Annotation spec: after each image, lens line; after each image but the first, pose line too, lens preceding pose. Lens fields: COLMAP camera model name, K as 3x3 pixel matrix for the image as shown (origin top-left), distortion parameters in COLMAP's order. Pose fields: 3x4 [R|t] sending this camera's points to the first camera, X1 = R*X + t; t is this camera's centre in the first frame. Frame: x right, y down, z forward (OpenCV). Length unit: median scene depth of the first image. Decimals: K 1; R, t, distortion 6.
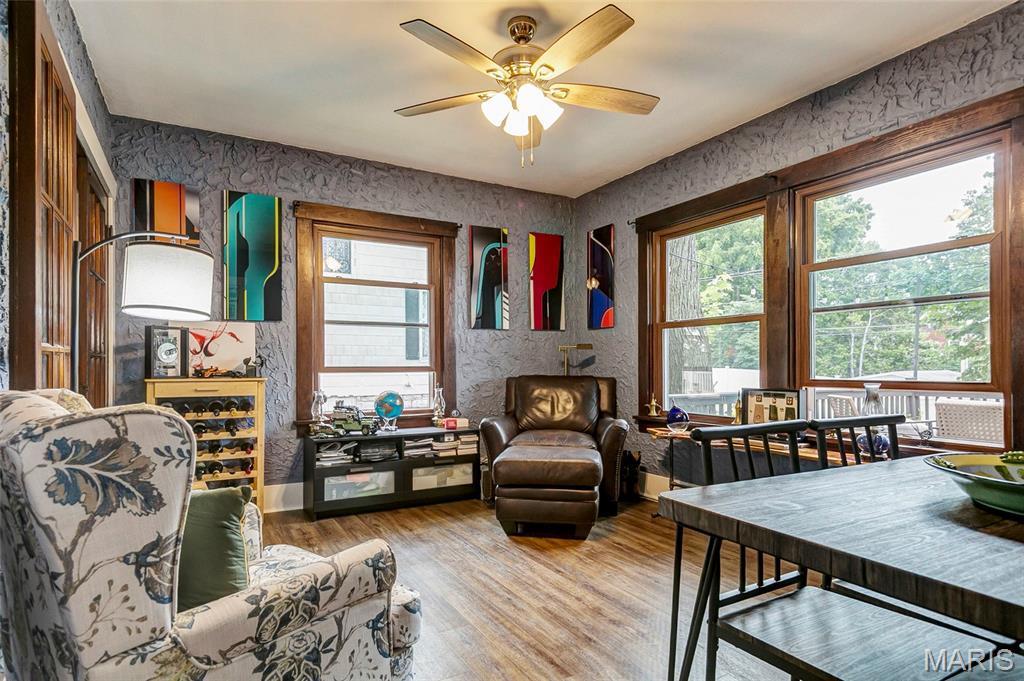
lens RADIAL K [[562.2, 0, 515.2], [0, 562.2, 365.0], [0, 0, 1]] dist [0.019977, -0.004342]
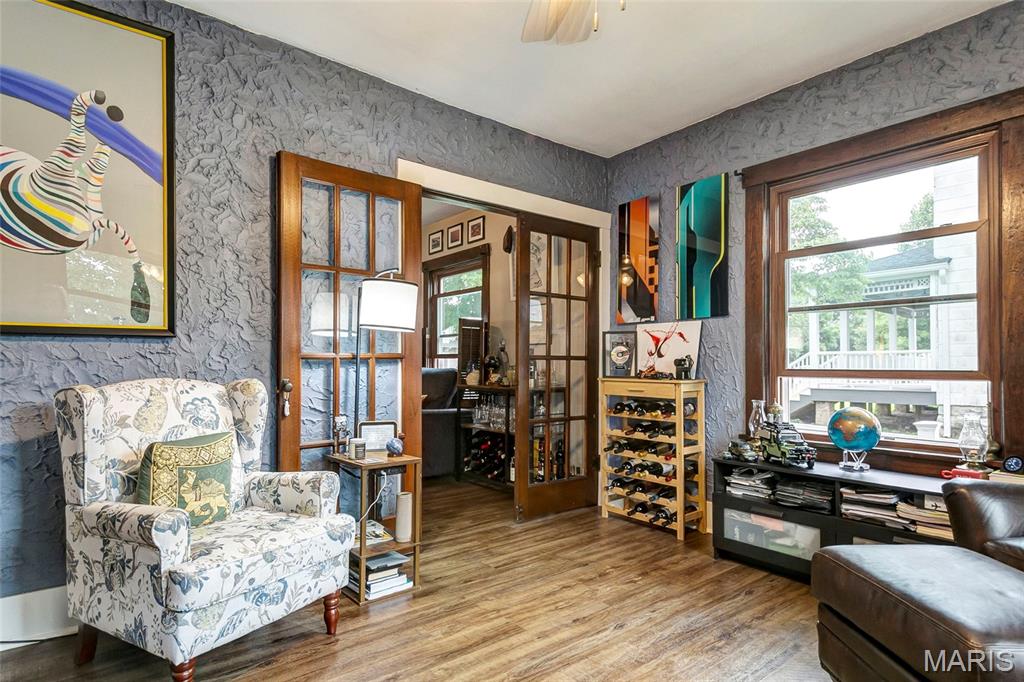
lens RADIAL K [[562.2, 0, 505.8], [0, 562.2, 355.3], [0, 0, 1]] dist [0.019977, -0.004342]
pose [[0.138980, -0.012718, -0.990213, 0.403651], [-0.000940, 0.999915, -0.012975, -0.005766], [0.990295, 0.002734, 0.138957, 0.565990]]
